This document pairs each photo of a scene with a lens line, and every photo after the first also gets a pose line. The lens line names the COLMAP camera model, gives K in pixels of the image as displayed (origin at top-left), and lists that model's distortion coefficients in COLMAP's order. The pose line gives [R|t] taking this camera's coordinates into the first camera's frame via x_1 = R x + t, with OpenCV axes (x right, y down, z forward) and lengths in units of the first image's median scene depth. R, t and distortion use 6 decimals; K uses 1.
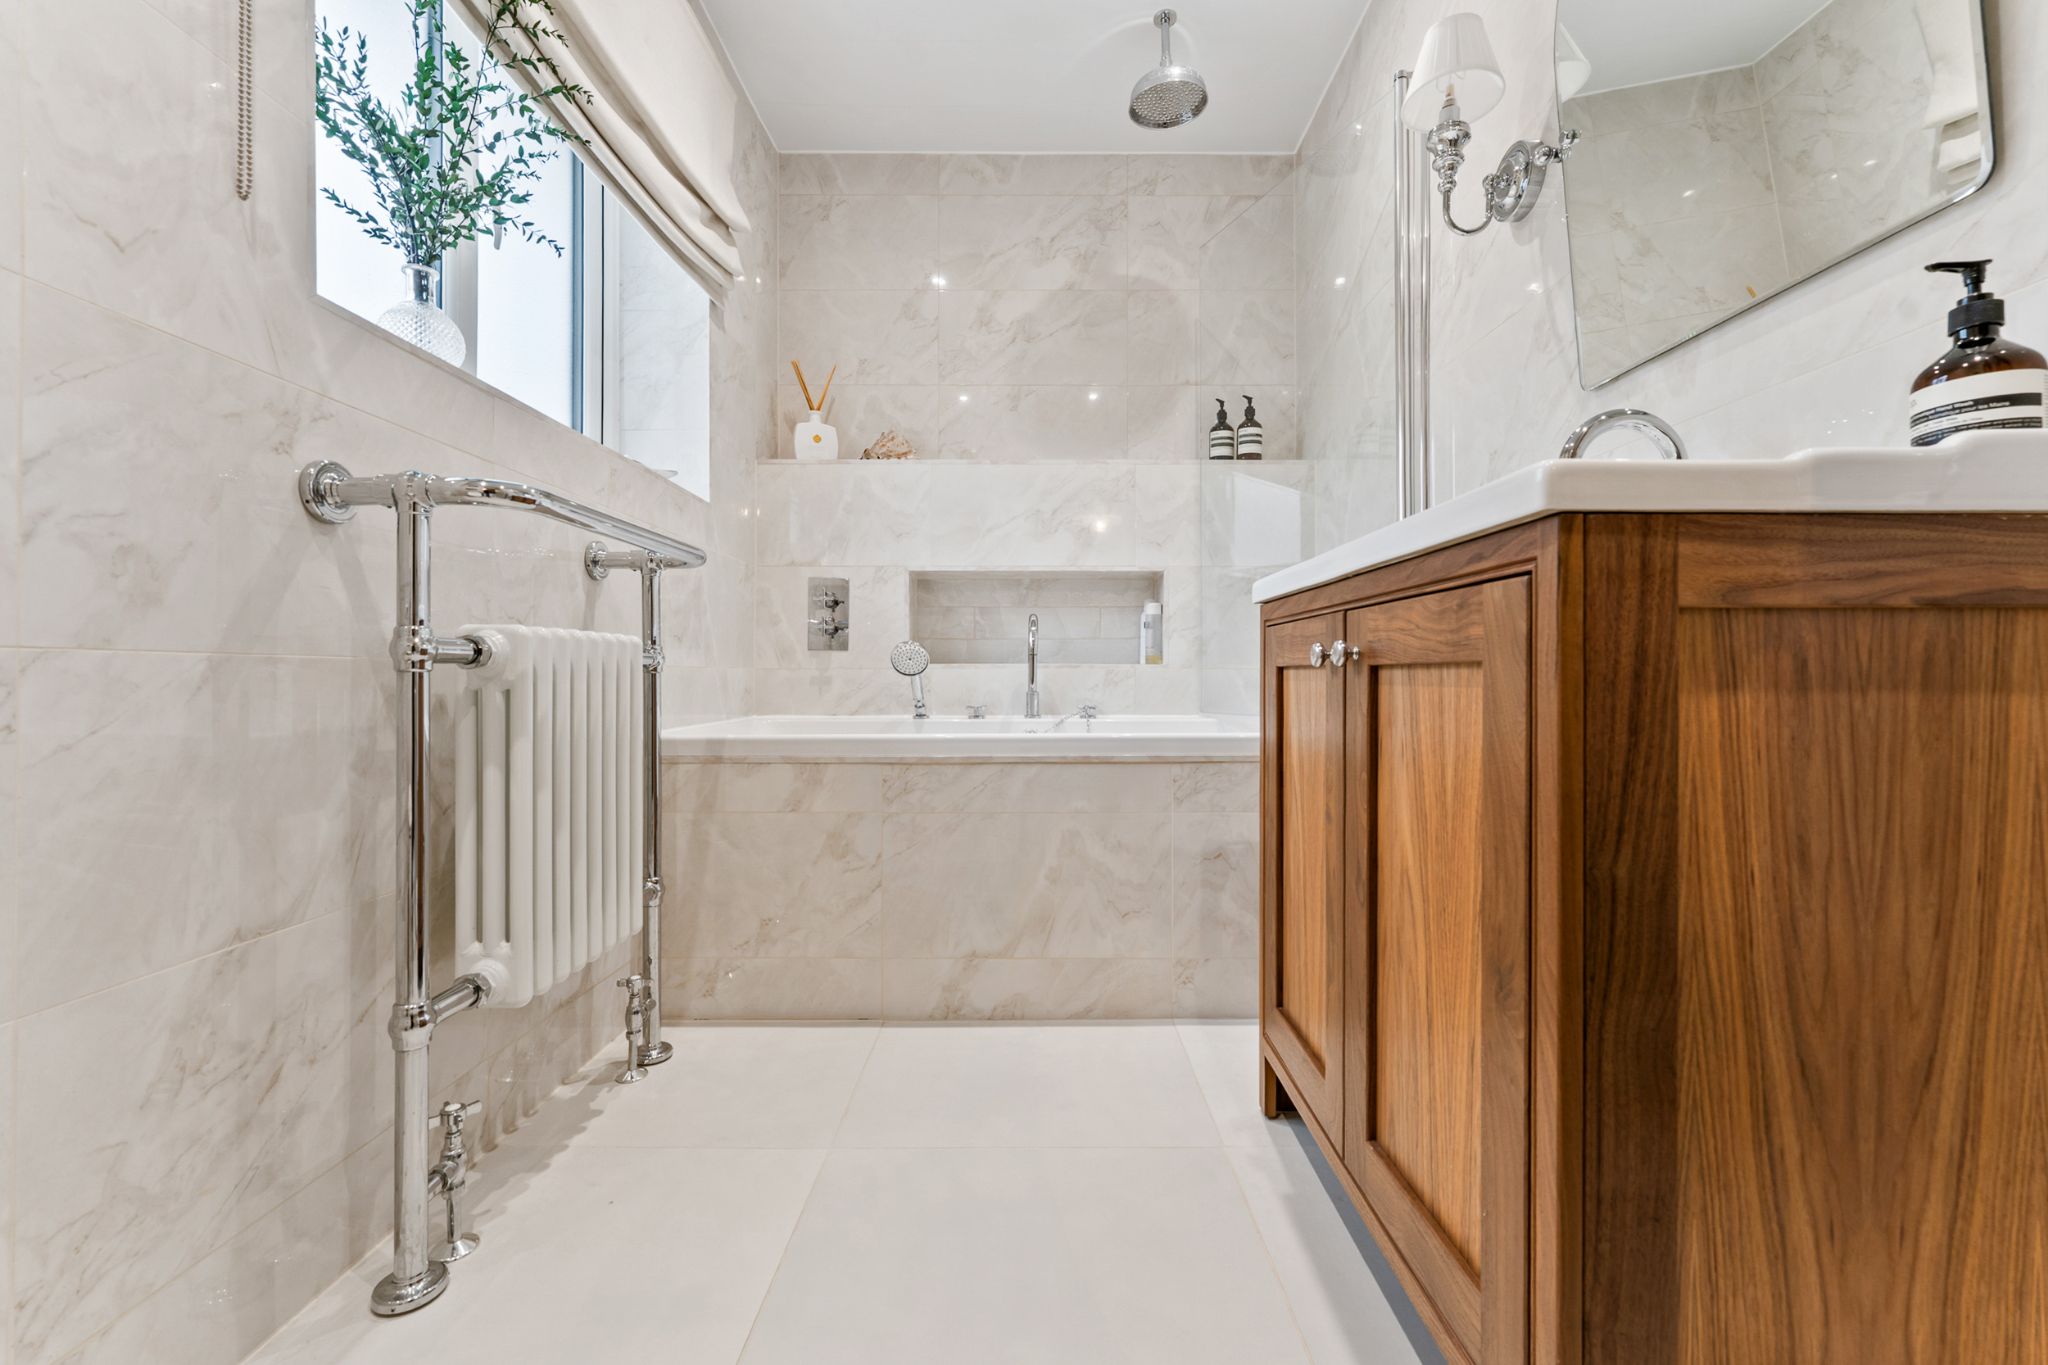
lens RADIAL K [[844.9, 0, 1026.1], [0, 844.9, 672.3], [0, 0, 1]] dist [-0.000779, -0.000486]
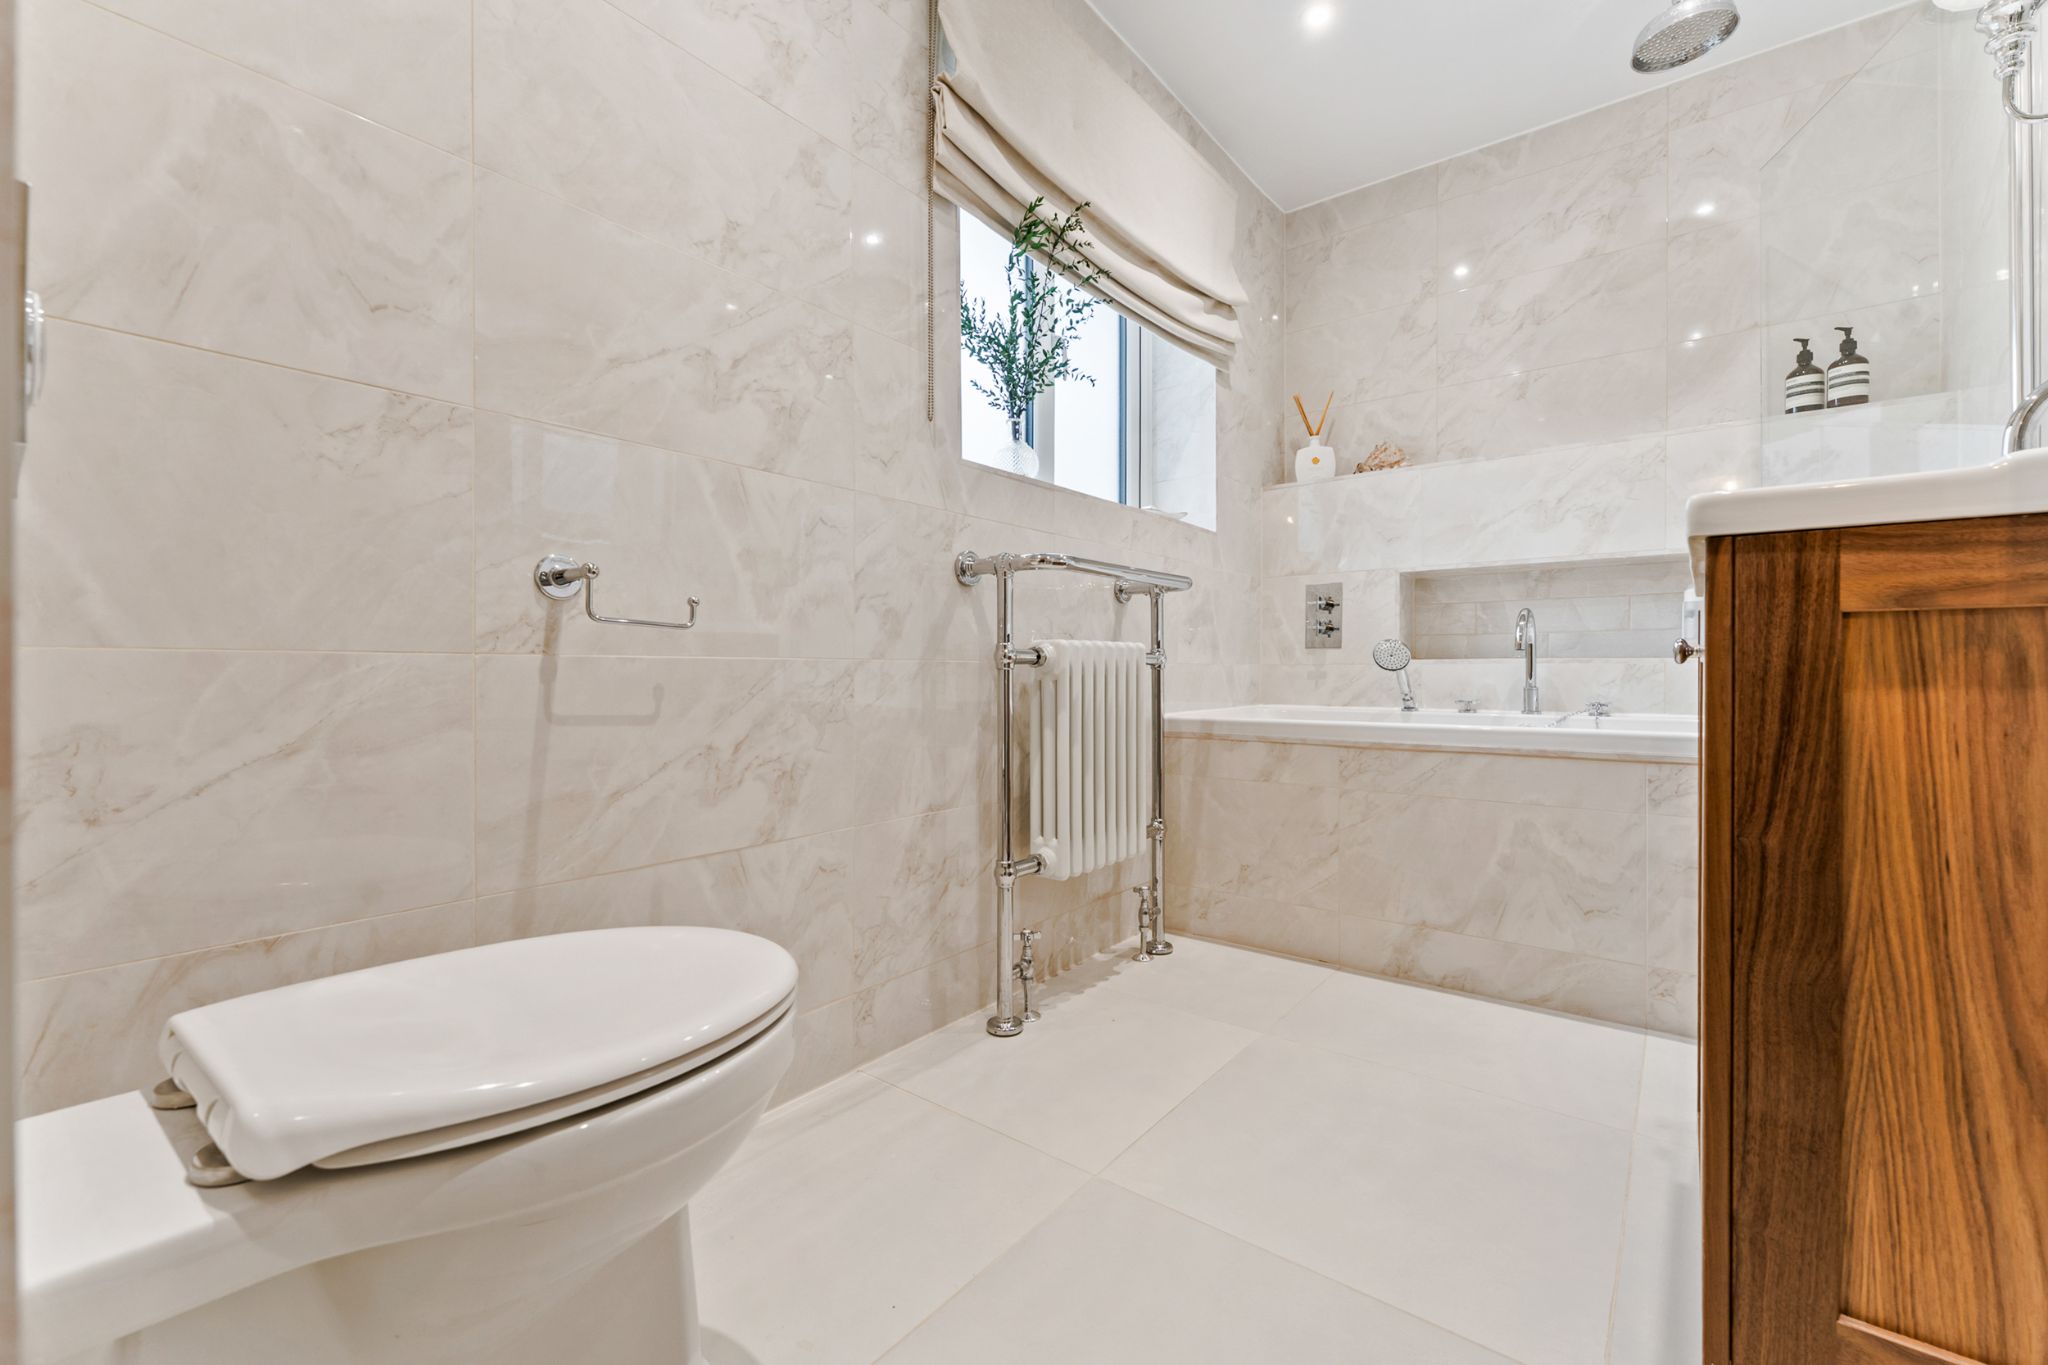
lens RADIAL K [[844.9, 0, 1026.1], [0, 844.9, 672.3], [0, 0, 1]] dist [-0.000779, -0.000486]
pose [[0.787198, 0.001027, -0.616700, 0.324081], [0.003290, 0.999977, 0.005865, -0.004011], [0.616692, -0.006646, 0.787177, -0.287979]]
